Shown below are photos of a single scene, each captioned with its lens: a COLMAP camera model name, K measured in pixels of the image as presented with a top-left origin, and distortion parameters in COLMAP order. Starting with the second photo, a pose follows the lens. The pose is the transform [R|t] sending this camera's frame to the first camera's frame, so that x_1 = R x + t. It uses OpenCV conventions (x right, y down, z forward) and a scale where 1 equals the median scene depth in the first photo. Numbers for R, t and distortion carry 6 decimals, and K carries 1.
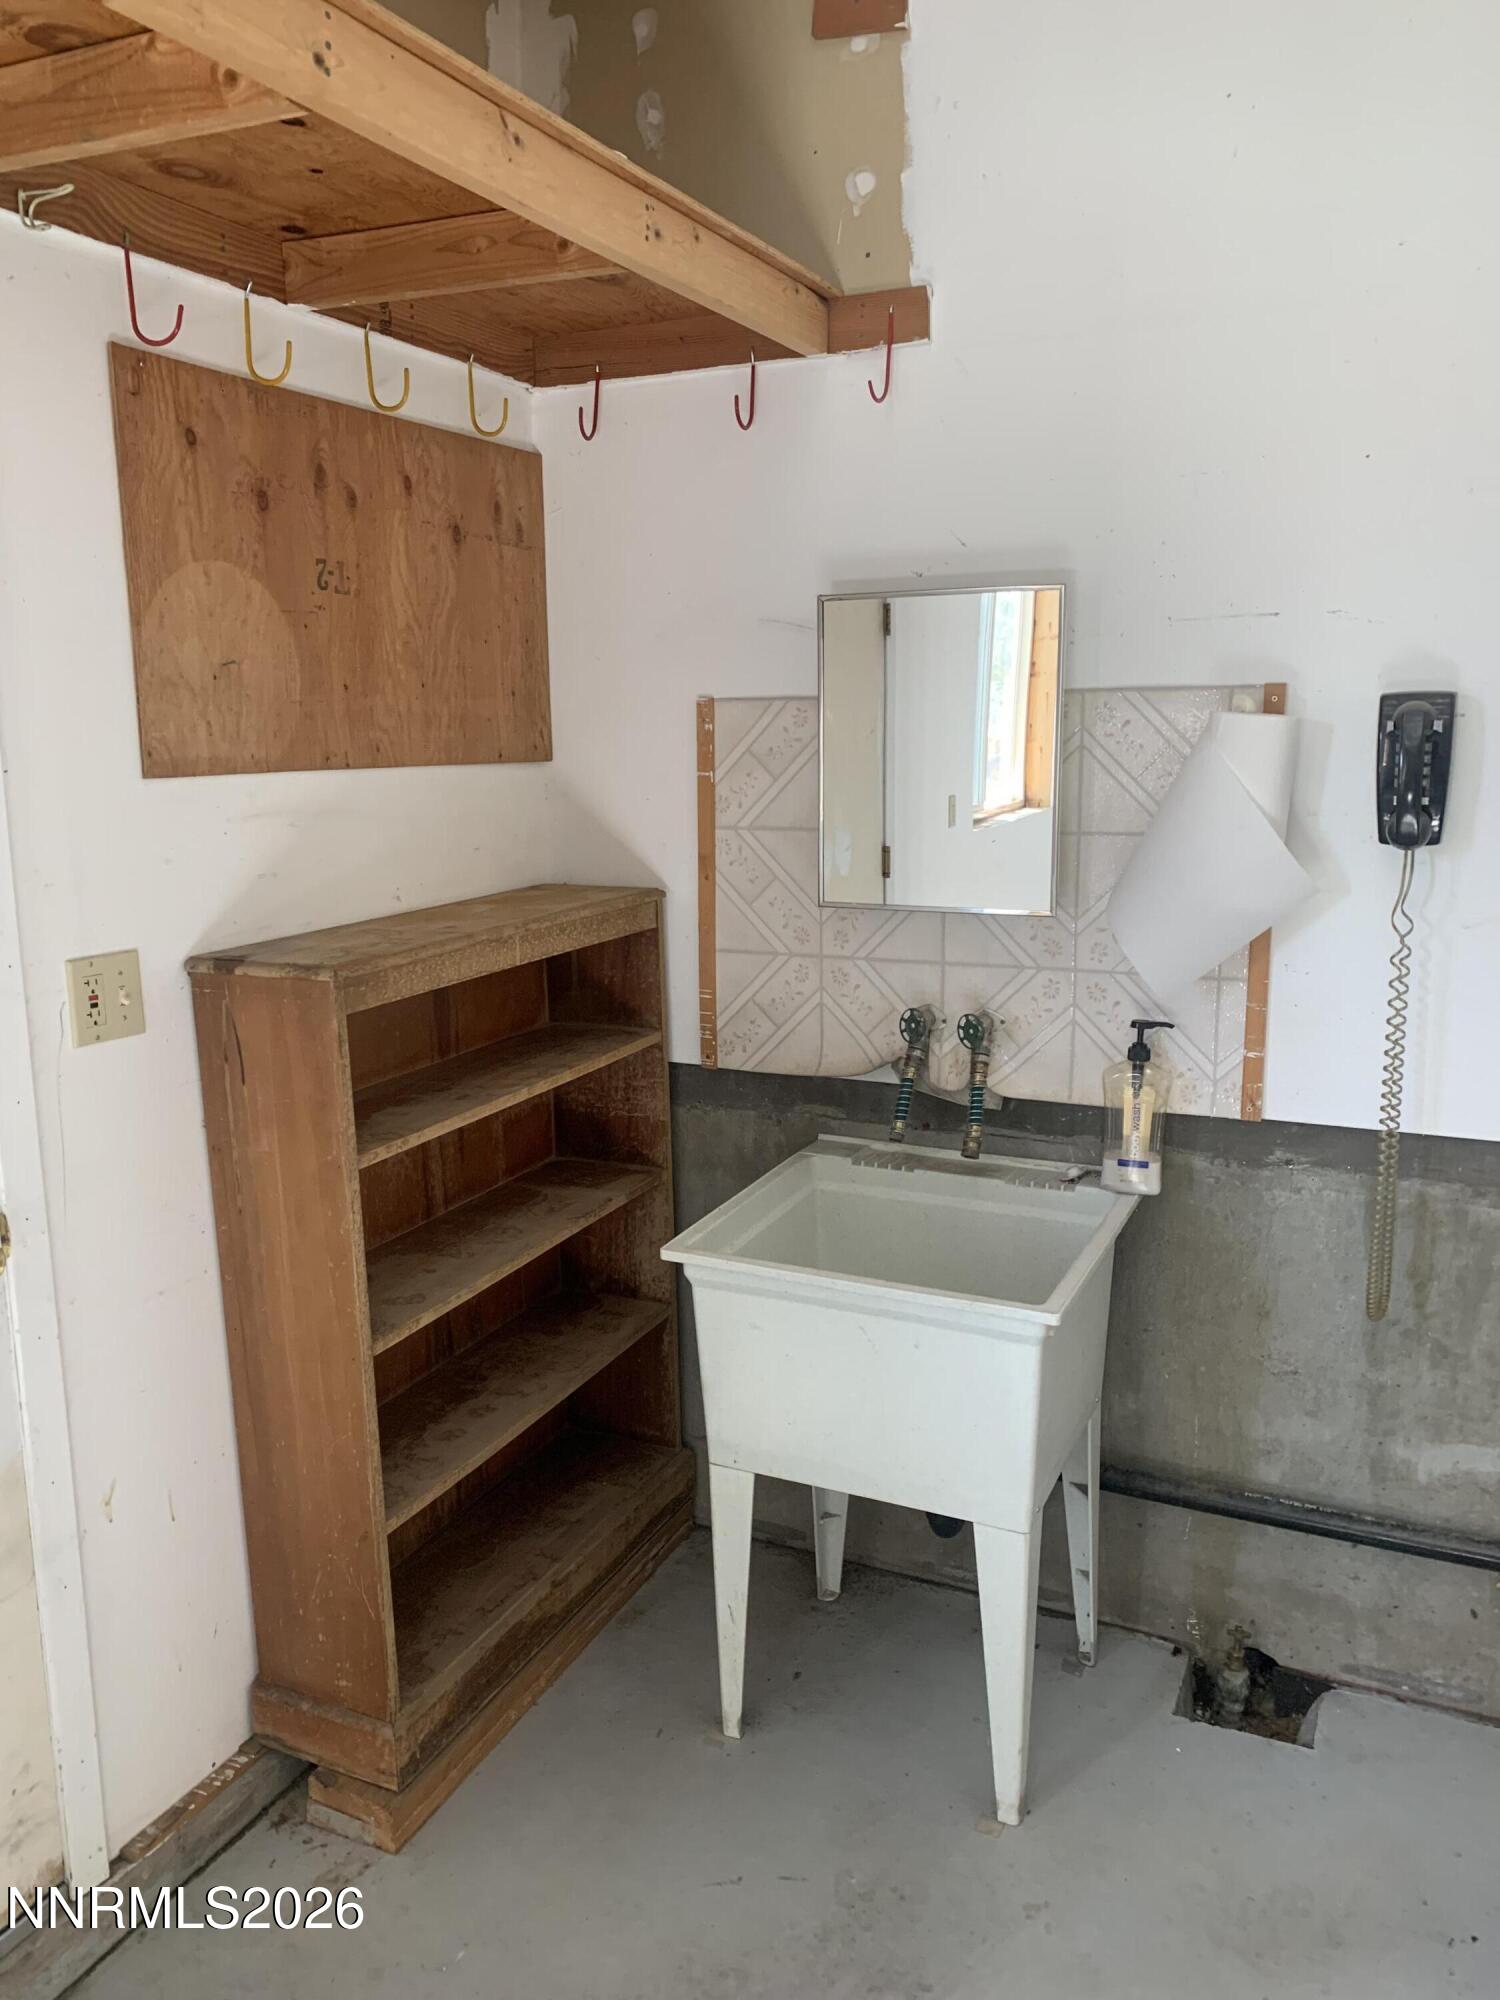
lens RADIAL K [[1537.2, 0, 744.4], [0, 1537.2, 992.4], [0, 0, 1]] dist [0.012369, -0.000202]
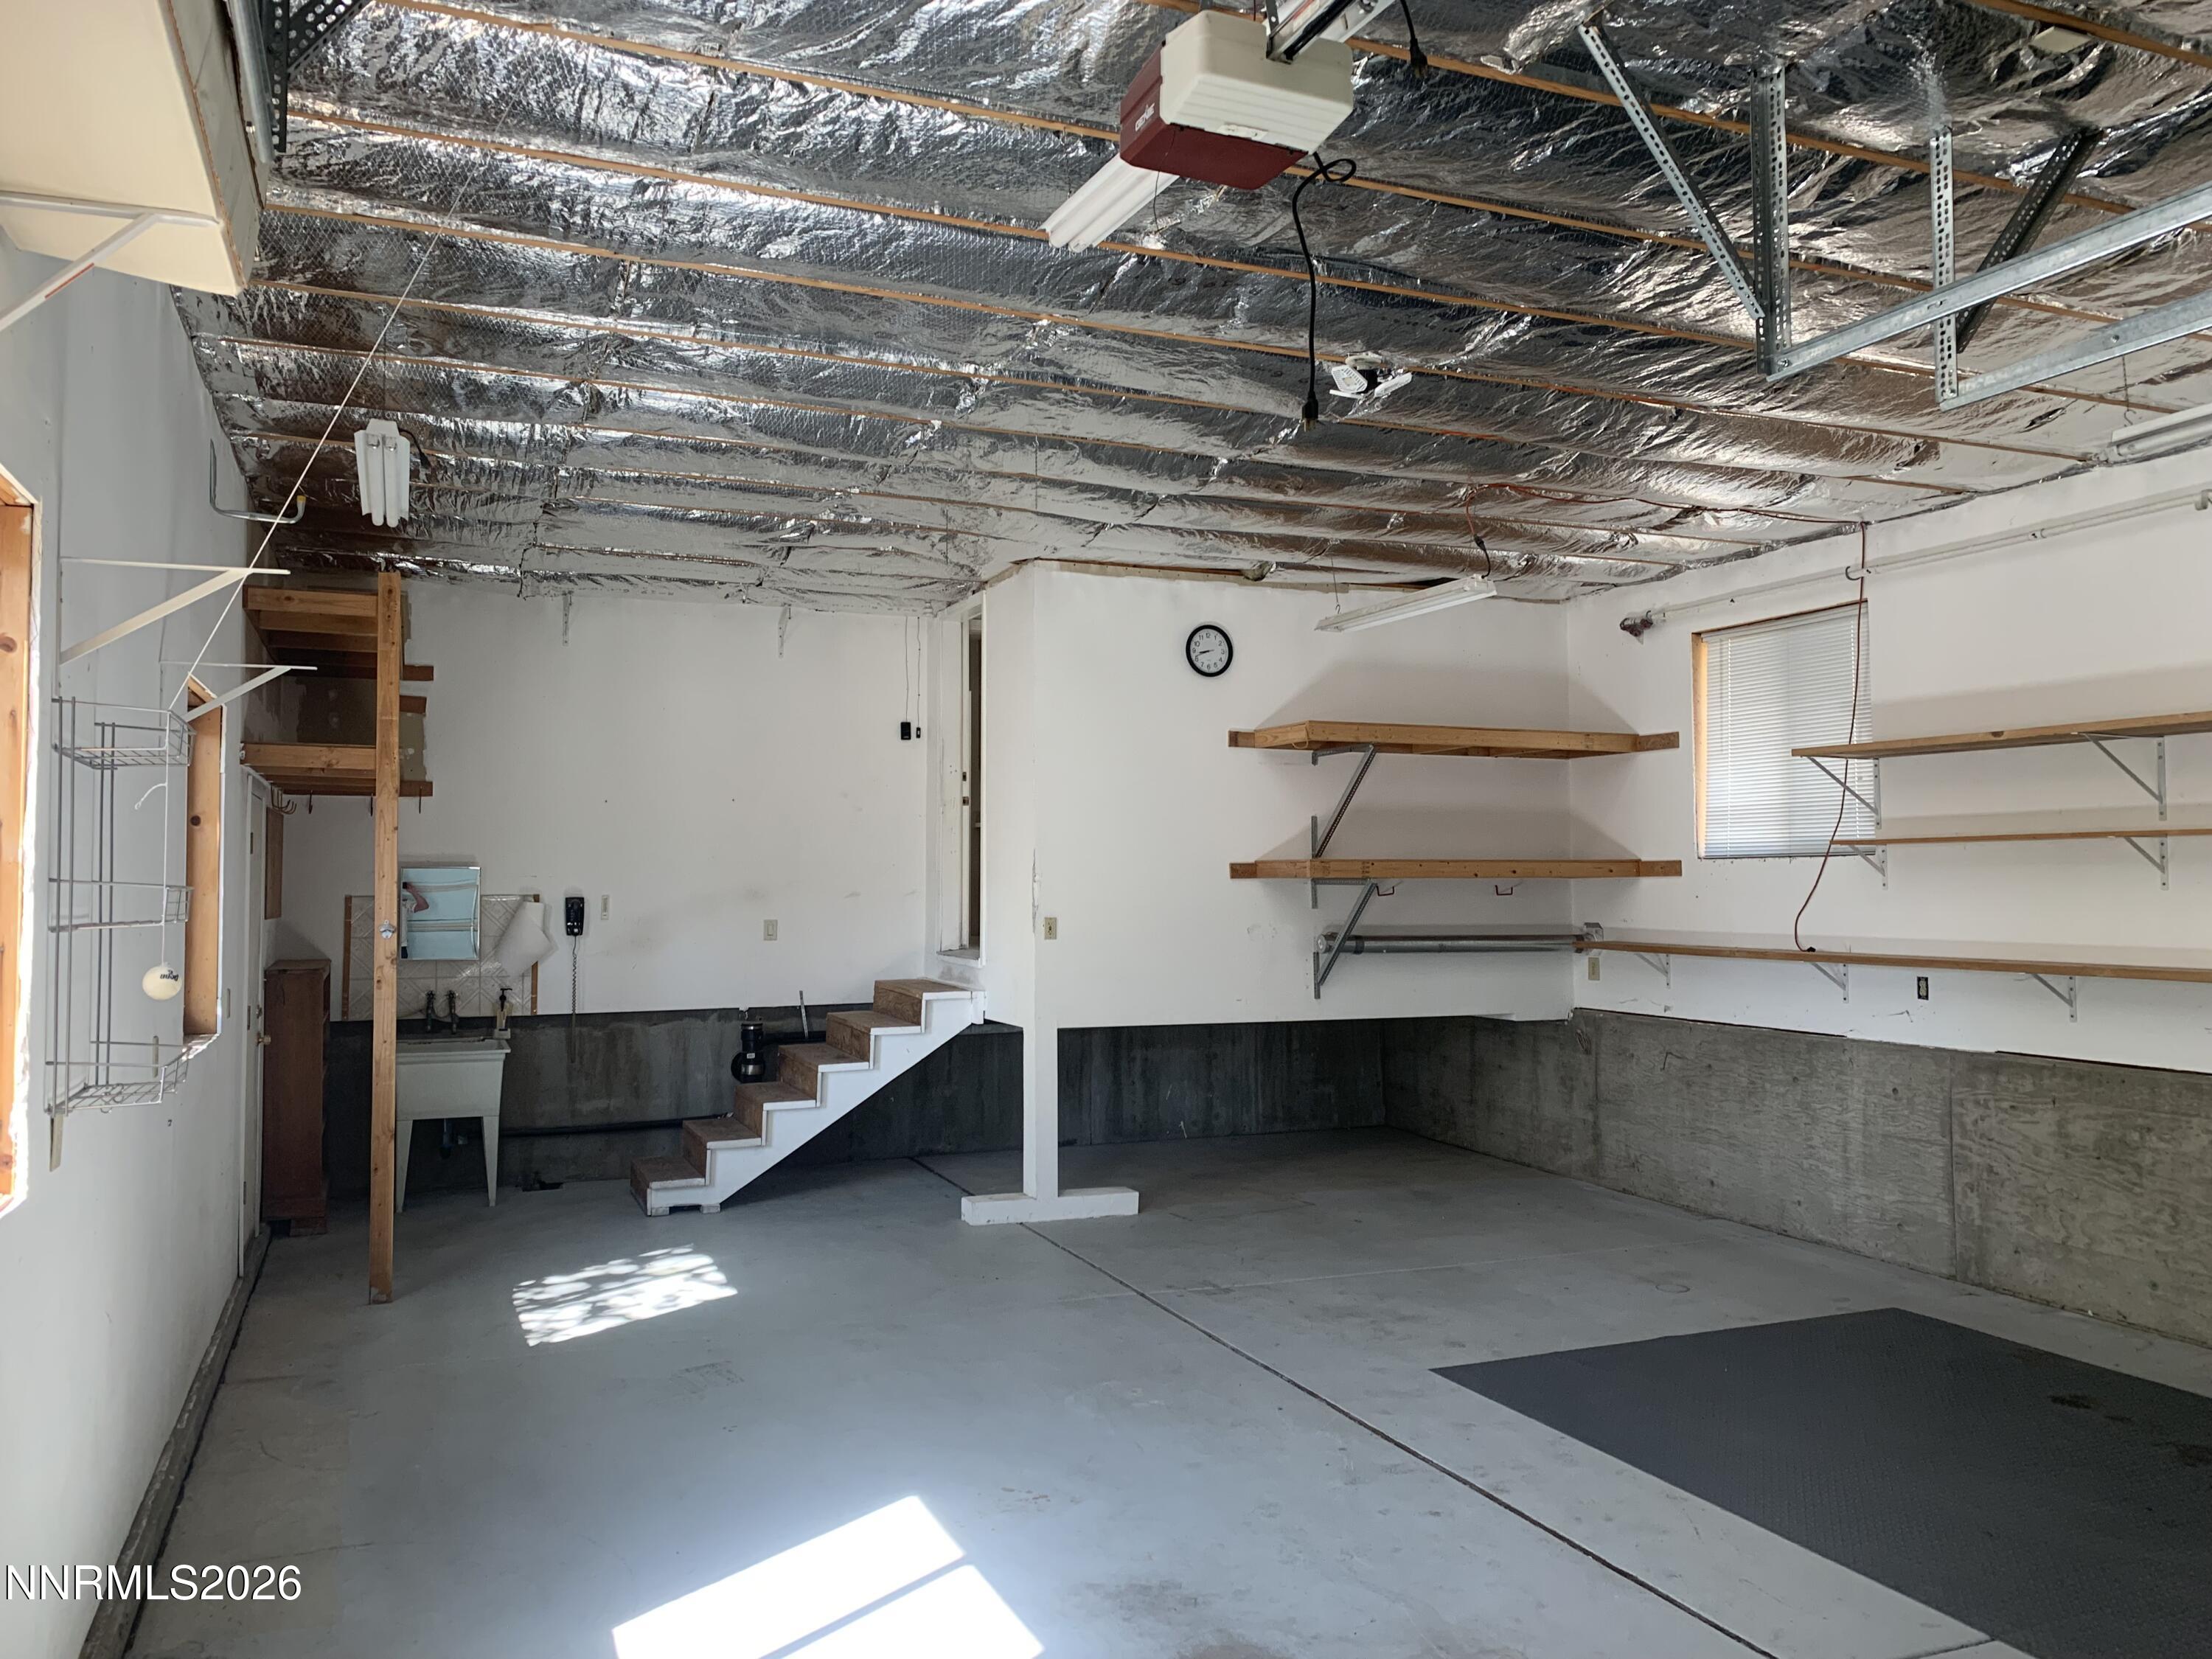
lens RADIAL K [[1700.2, 0, 1109.5], [0, 1700.2, 824.8], [0, 0, 1]] dist [0.012369, -0.000202]
pose [[0.664516, 0.040660, 0.746167, -1.720764], [0.130179, 0.976952, -0.169169, 0.486218], [-0.735848, 0.209551, 0.643907, -2.572426]]
